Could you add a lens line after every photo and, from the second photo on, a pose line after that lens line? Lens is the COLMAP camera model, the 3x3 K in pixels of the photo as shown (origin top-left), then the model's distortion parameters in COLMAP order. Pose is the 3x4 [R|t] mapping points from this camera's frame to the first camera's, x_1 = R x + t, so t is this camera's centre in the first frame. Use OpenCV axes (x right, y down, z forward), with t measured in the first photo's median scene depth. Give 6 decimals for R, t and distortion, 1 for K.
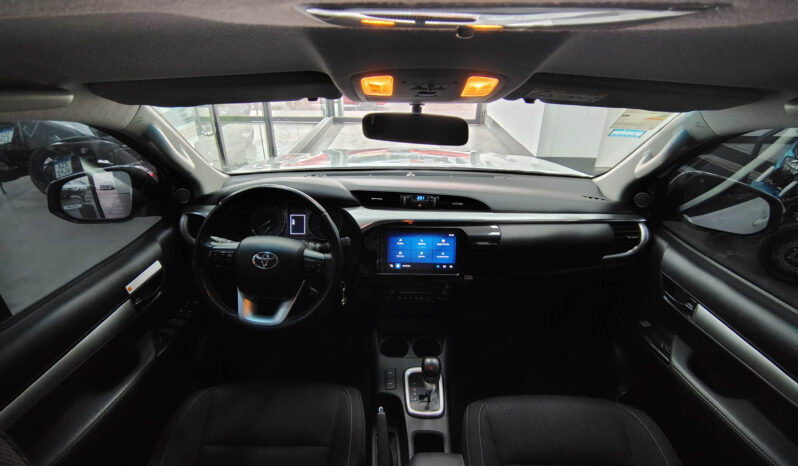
lens RADIAL K [[361.8, 0, 398.7], [0, 361.8, 230.0], [0, 0, 1]] dist [0.002751, 0.000040]
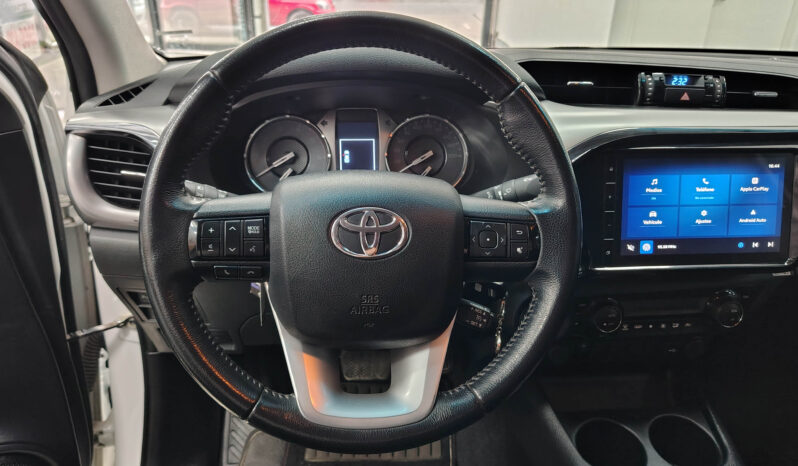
lens RADIAL K [[565.5, 0, 399.5], [0, 565.5, 237.5], [0, 0, 1]] dist [0.035664, -0.039661]
pose [[0.996570, -0.034571, 0.075186, -0.320652], [0.033216, 0.999264, 0.019192, 0.067630], [-0.075794, -0.016629, 0.996985, 0.395788]]
